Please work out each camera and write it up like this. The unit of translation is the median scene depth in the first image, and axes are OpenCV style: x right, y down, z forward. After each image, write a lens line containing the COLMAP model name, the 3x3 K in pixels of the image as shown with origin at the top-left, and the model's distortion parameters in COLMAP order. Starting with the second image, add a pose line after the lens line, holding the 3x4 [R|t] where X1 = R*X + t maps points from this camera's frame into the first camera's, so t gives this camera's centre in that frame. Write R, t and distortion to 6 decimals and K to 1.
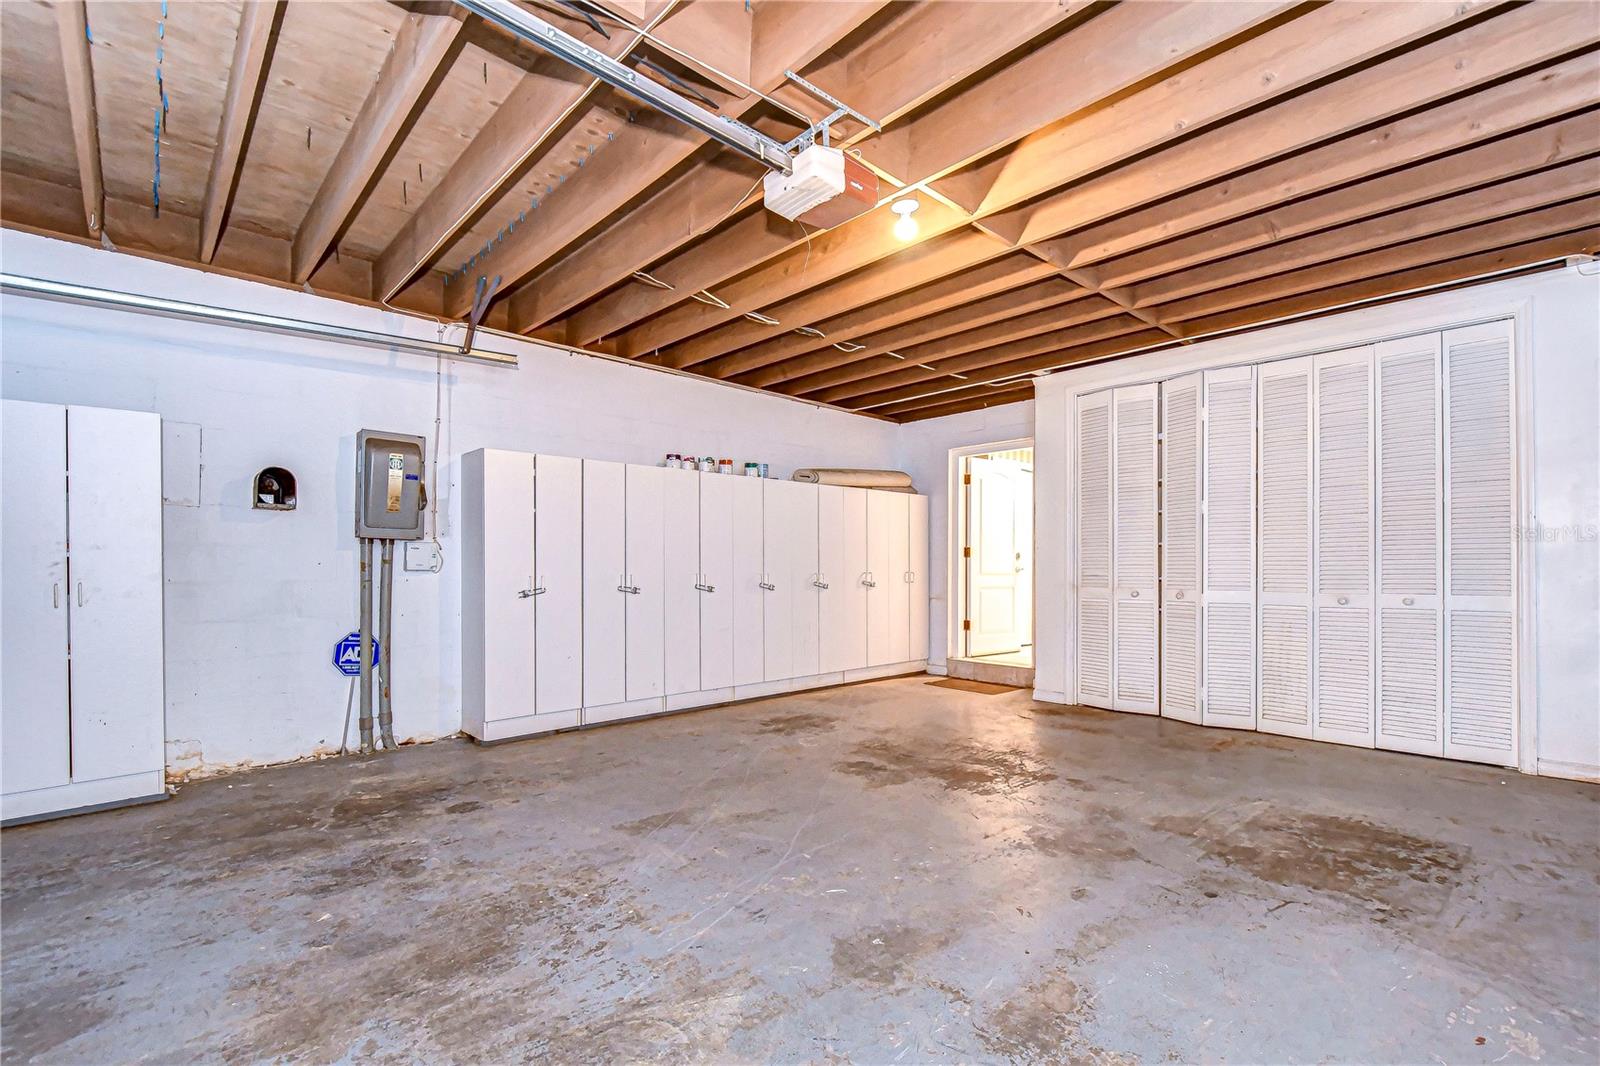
lens RADIAL K [[707.0, 0, 804.6], [0, 707.0, 562.8], [0, 0, 1]] dist [0.002641, -0.008168]
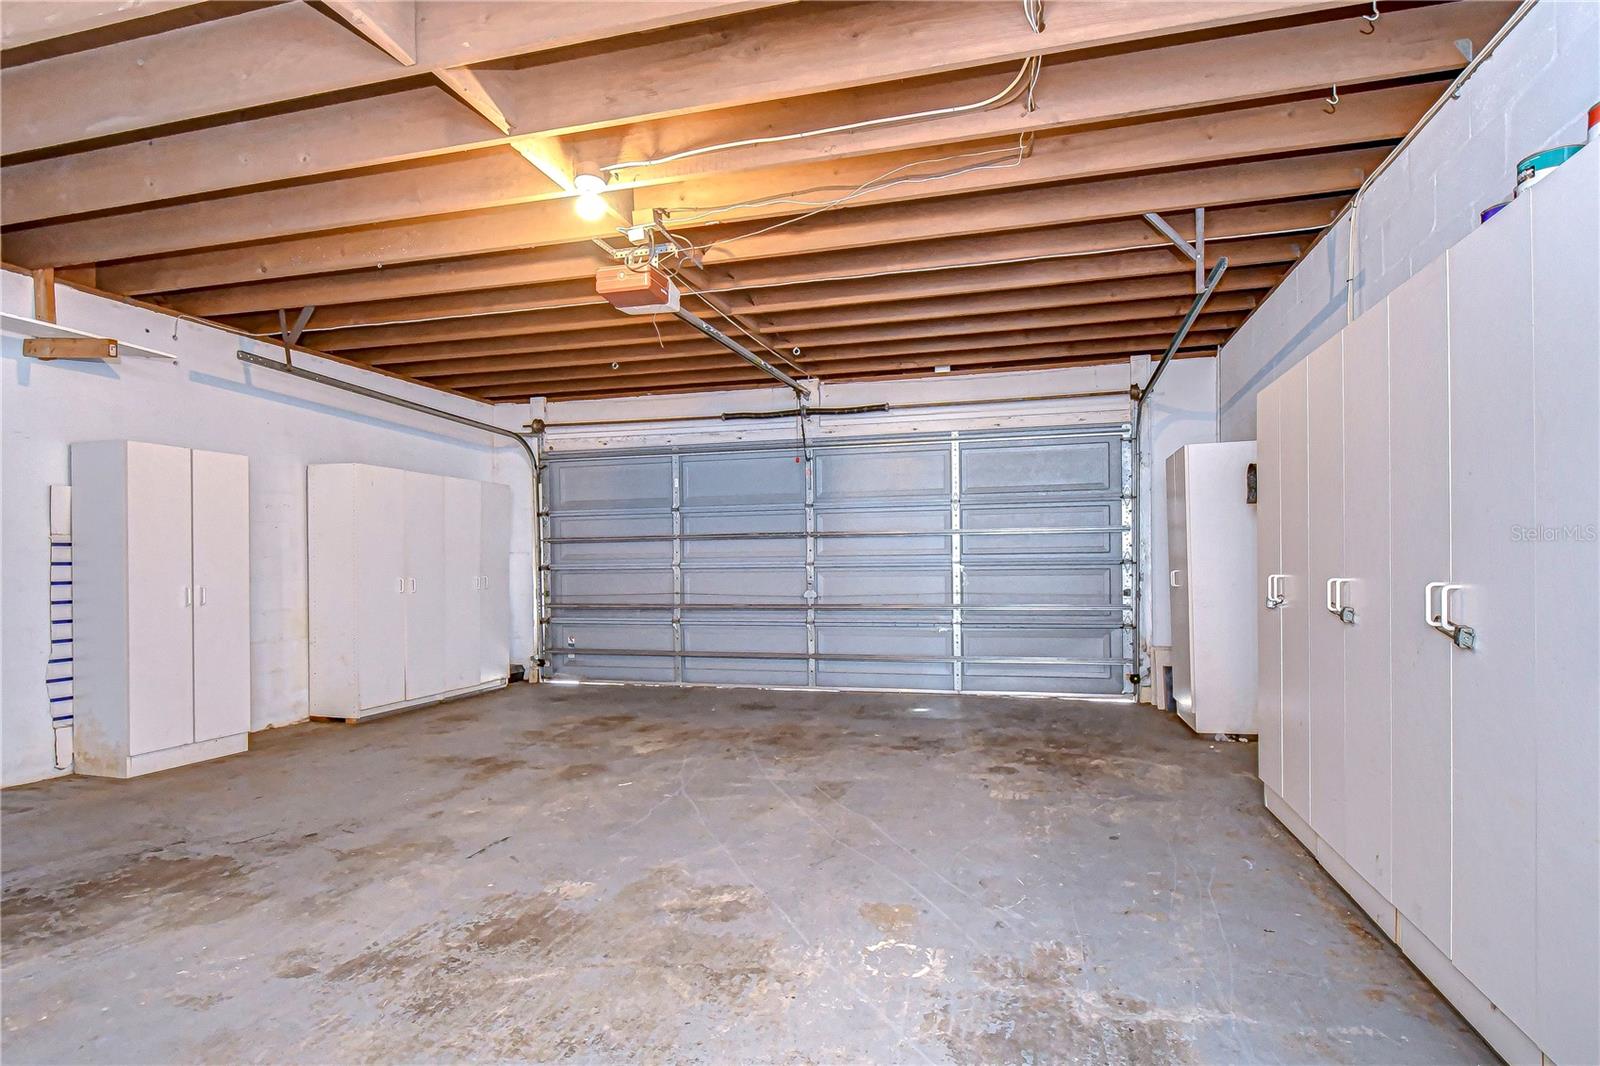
lens RADIAL K [[707.0, 0, 804.6], [0, 707.0, 562.8], [0, 0, 1]] dist [0.002641, -0.008168]
pose [[-0.835639, 0.008712, -0.549210, 0.445040], [0.011346, 0.999935, -0.001402, 0.023423], [0.549162, -0.007403, -0.835683, 2.043867]]
